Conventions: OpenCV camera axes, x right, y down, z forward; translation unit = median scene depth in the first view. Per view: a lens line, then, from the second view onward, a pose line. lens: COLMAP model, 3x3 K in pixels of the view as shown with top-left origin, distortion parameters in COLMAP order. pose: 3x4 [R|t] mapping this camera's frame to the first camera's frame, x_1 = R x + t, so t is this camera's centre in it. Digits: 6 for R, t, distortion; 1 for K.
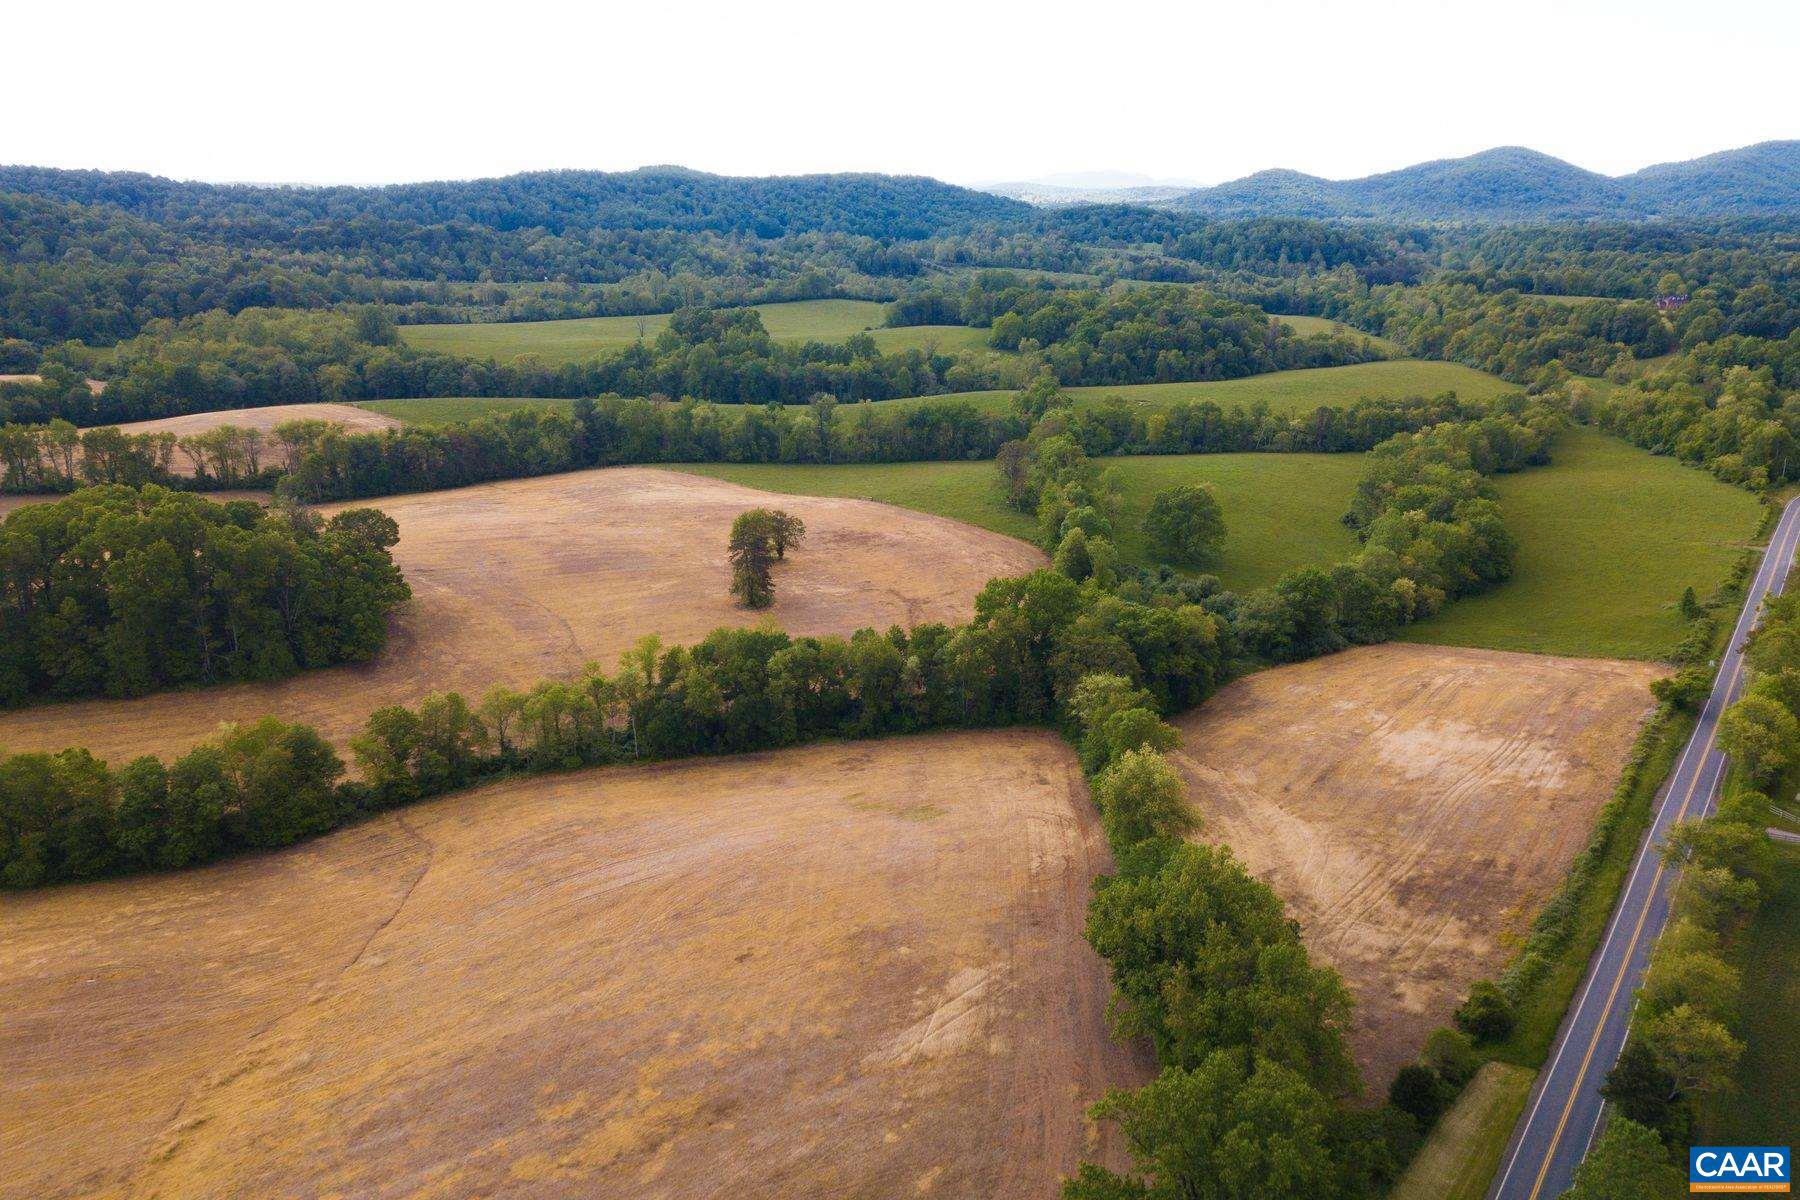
lens RADIAL K [[1362.2, 0, 900.0], [0, 1362.2, 600.0], [0, 0, 1]] dist [0.011707, -0.000214]
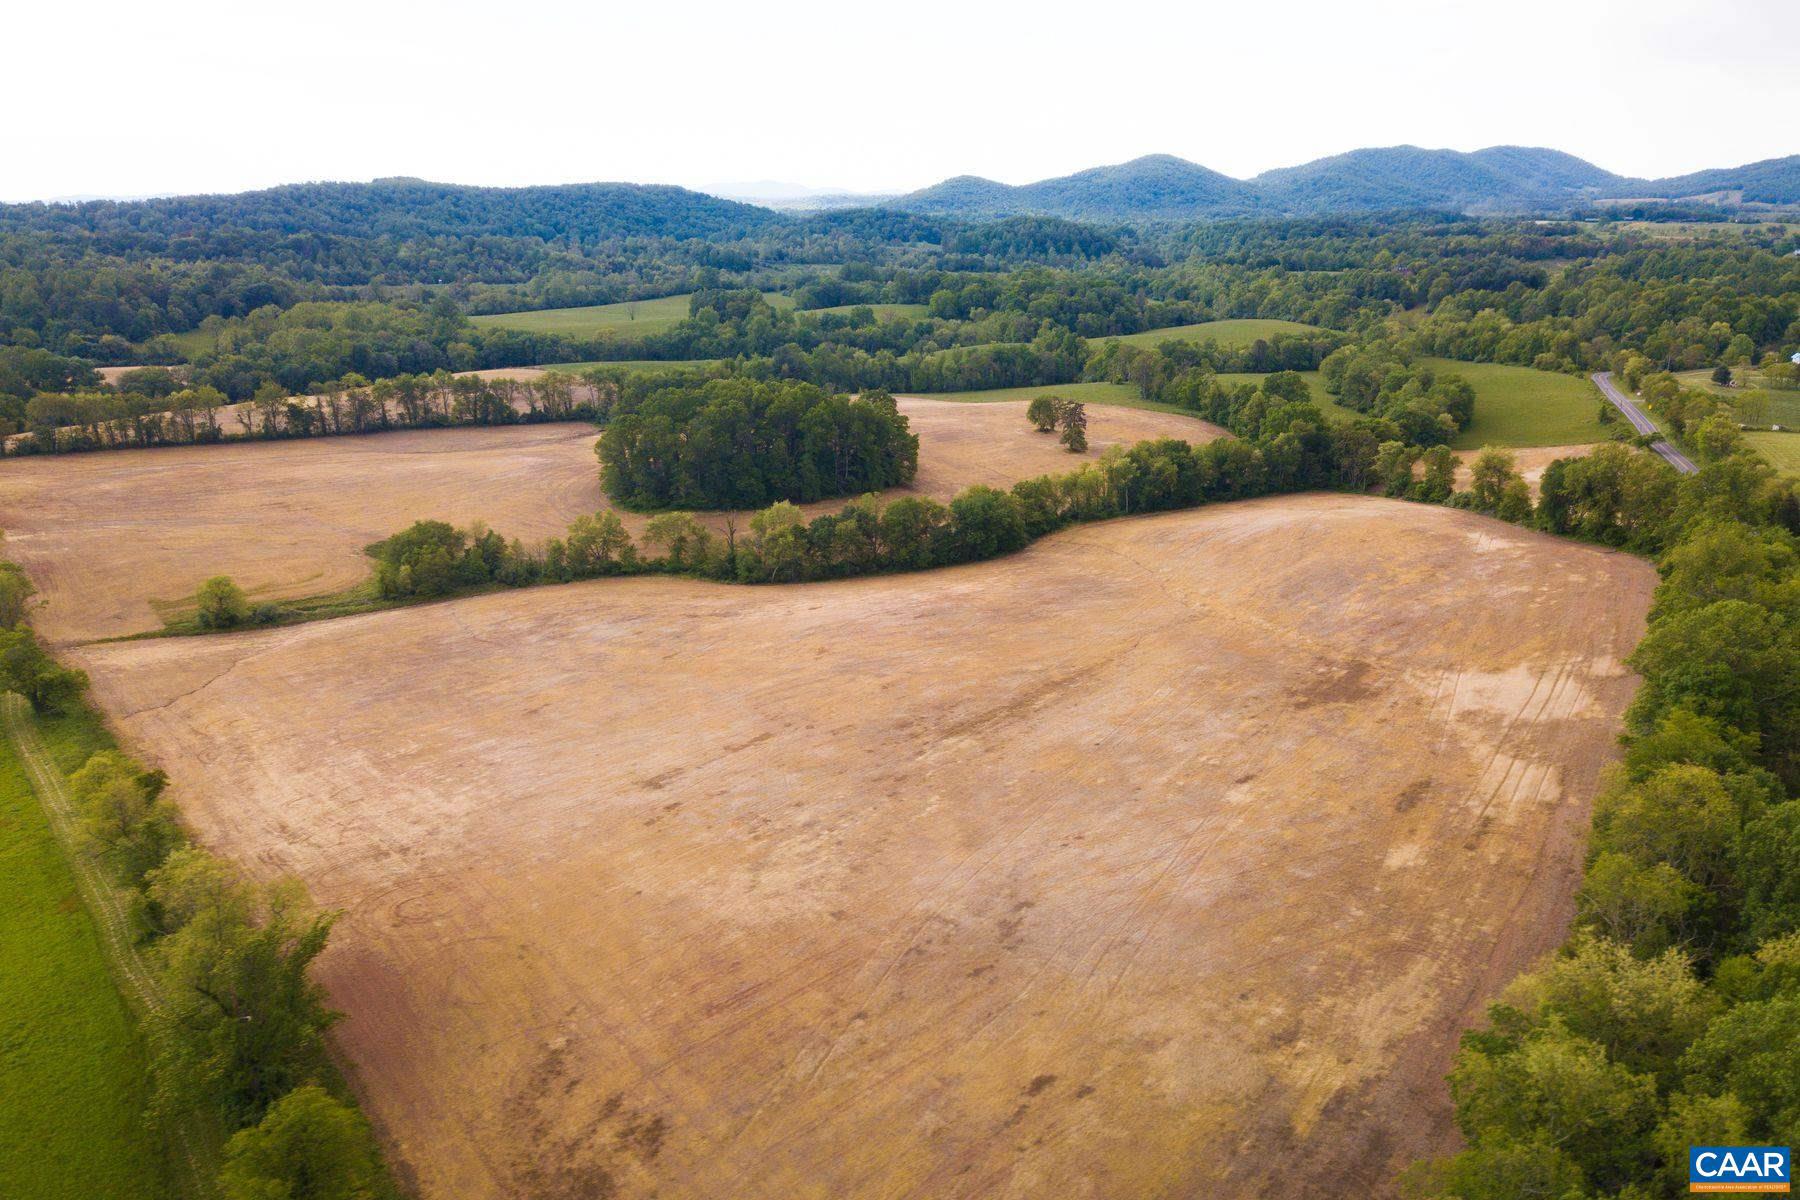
lens RADIAL K [[1353.5, 0, 900.0], [0, 1353.5, 600.0], [0, 0, 1]] dist [0.020350, -0.019009]
pose [[0.970365, -0.081410, 0.227517, -0.165974], [0.082627, 0.996572, 0.004187, 0.037409], [-0.227078, 0.014736, 0.973765, -0.108845]]
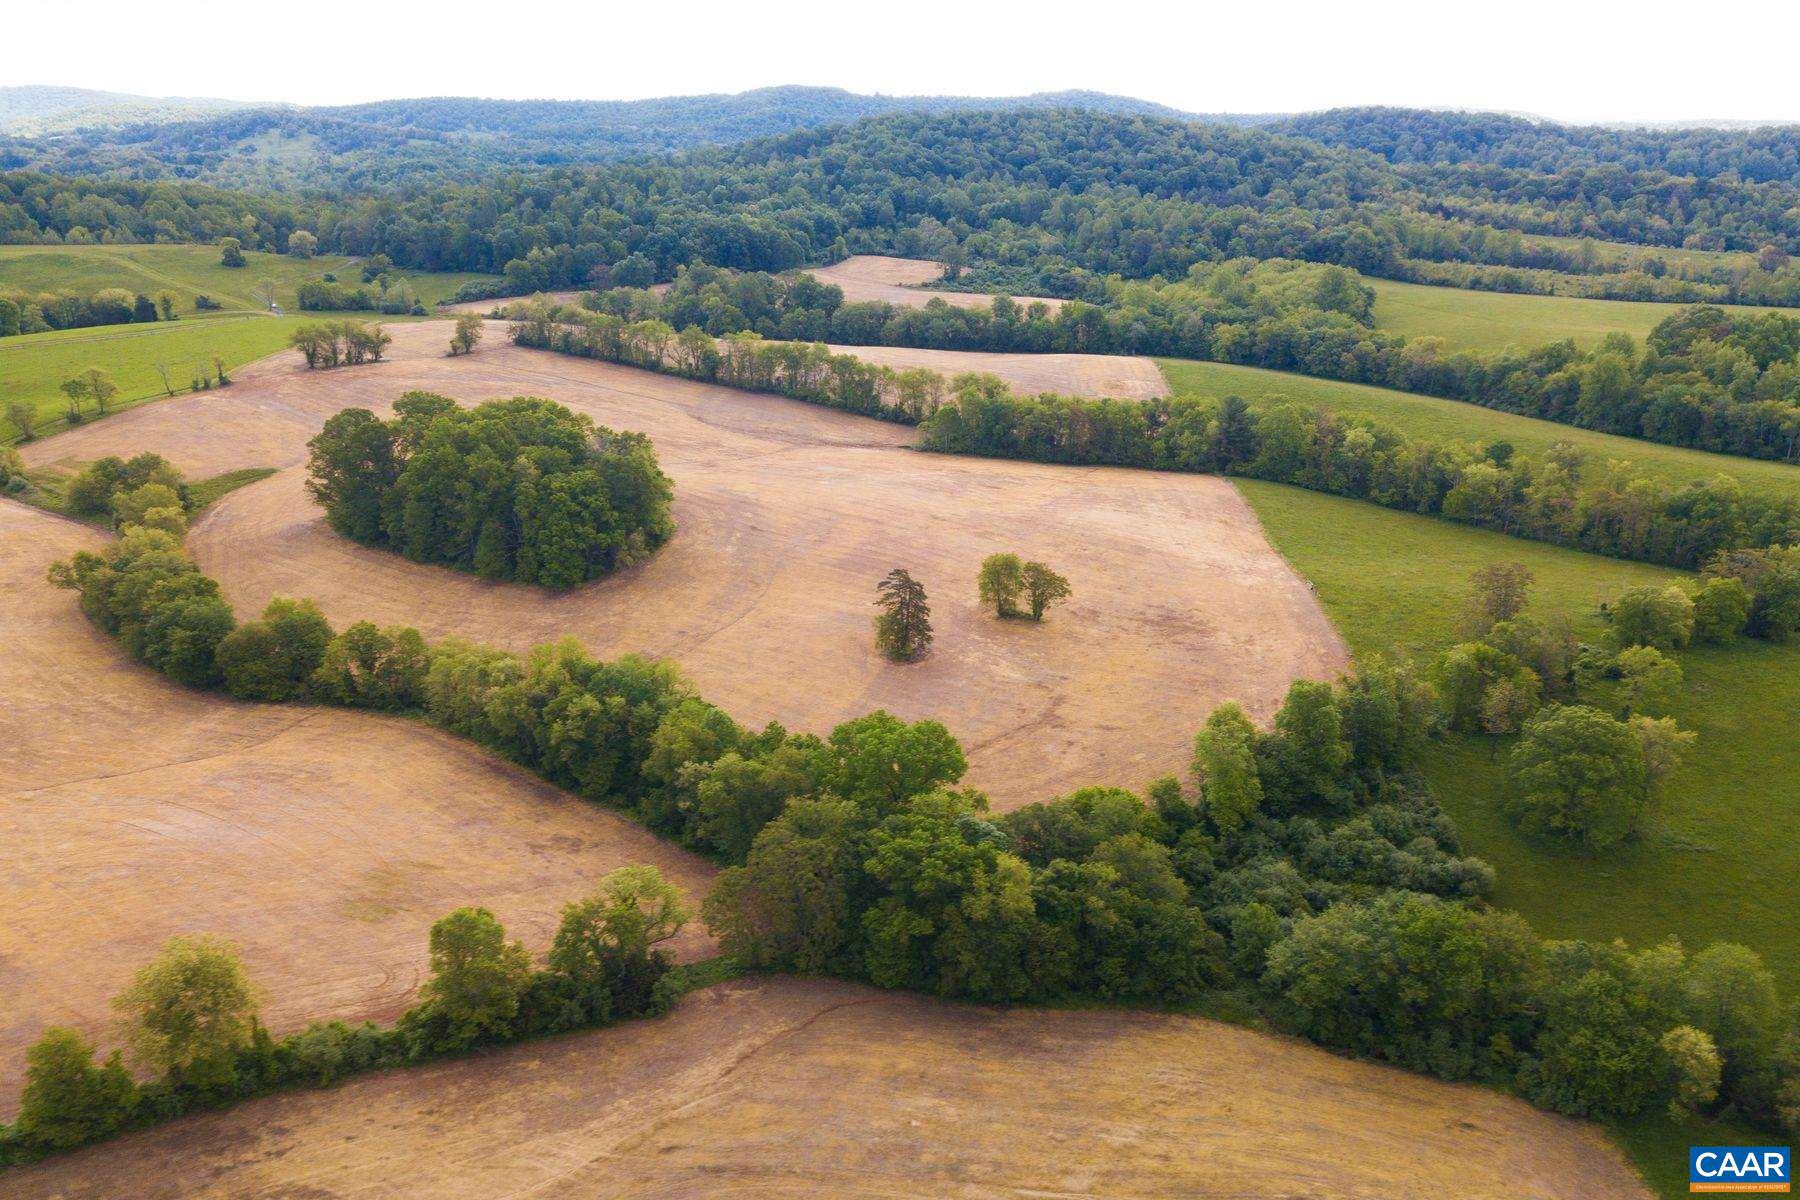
lens RADIAL K [[1335.2, 0, 917.6], [0, 1335.2, 612.7], [0, 0, 1]] dist [0.011054, -0.005664]
pose [[0.560740, 0.290656, -0.775300, 0.138846], [-0.245682, 0.952599, 0.179433, -0.044984], [0.790703, 0.089862, 0.605569, 0.122705]]
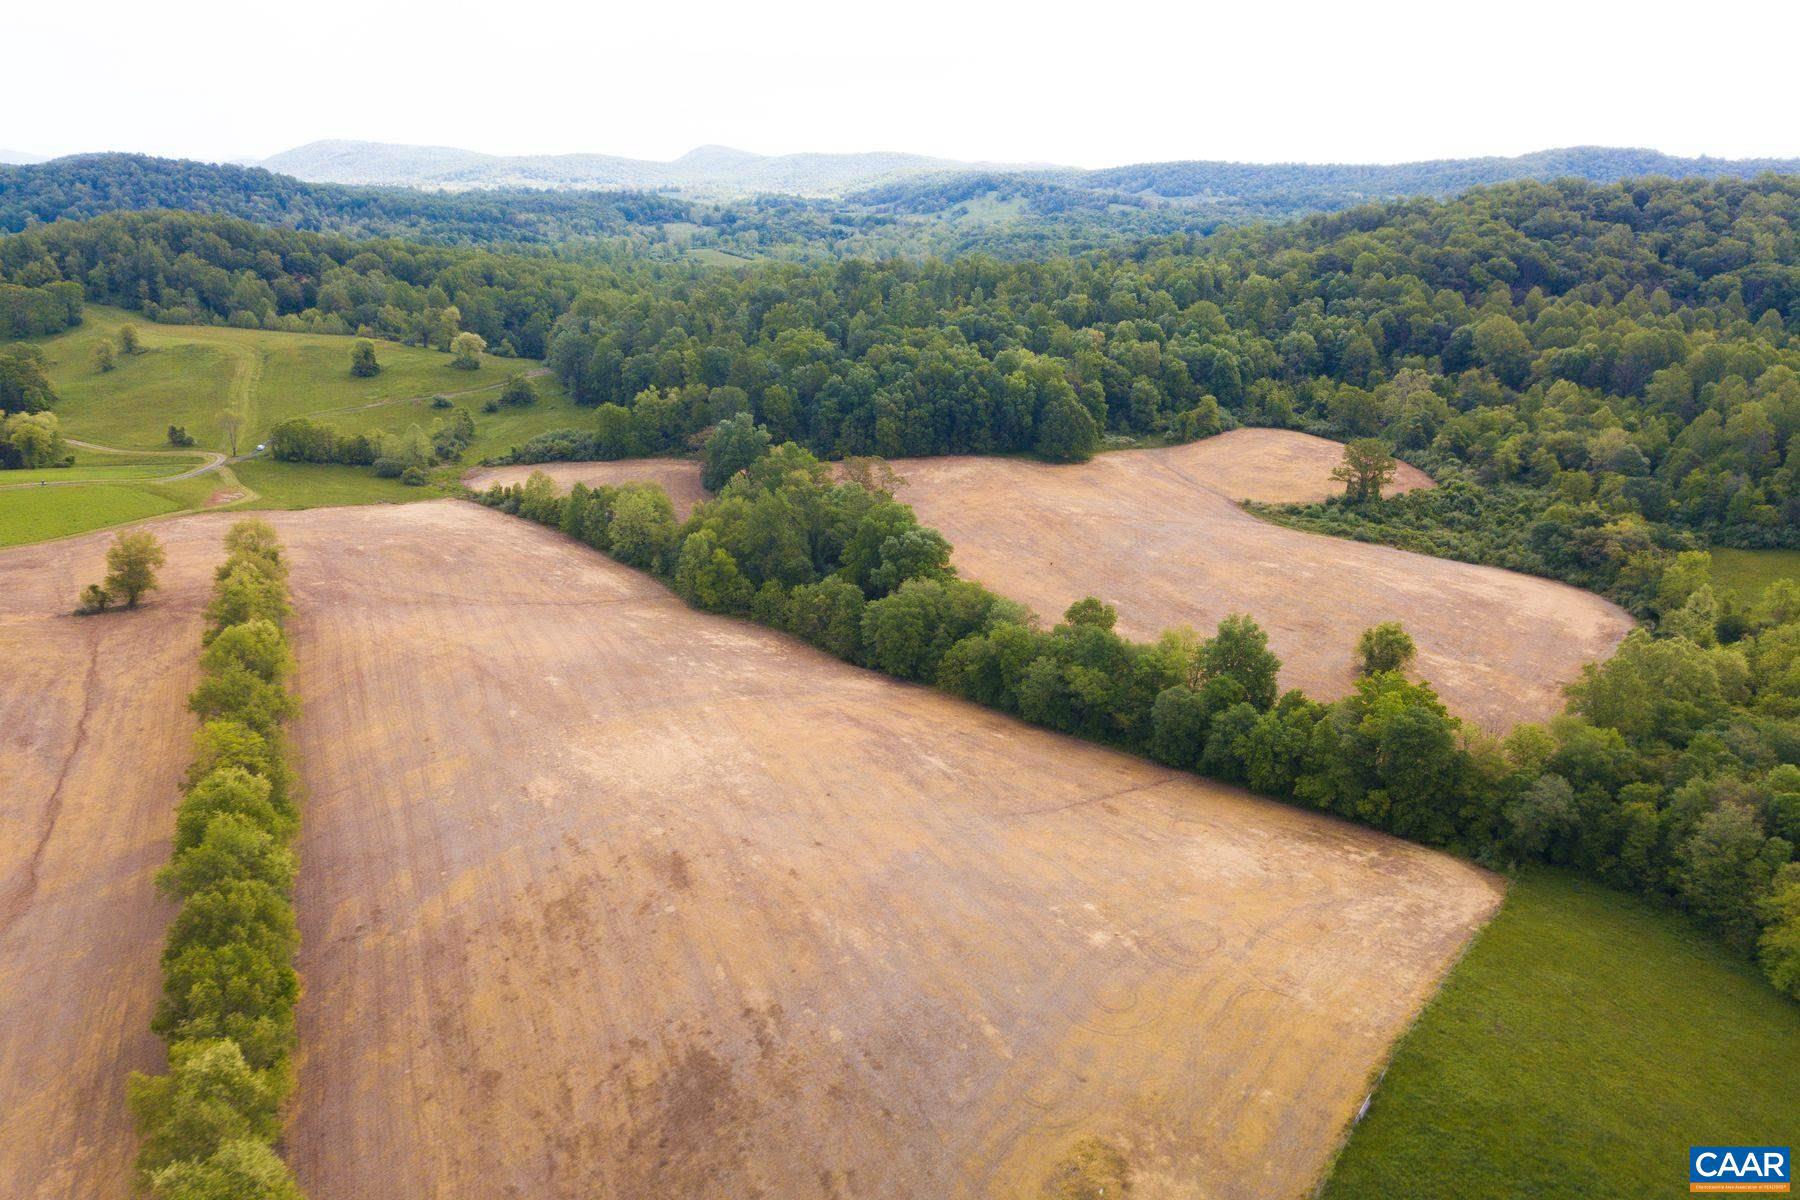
lens RADIAL K [[1335.2, 0, 917.6], [0, 1335.2, 612.7], [0, 0, 1]] dist [0.011054, -0.005664]
pose [[0.026298, 0.312720, -0.949481, -0.078253], [-0.302415, 0.907793, 0.290614, -0.125991], [0.952813, 0.279495, 0.118444, 0.377093]]
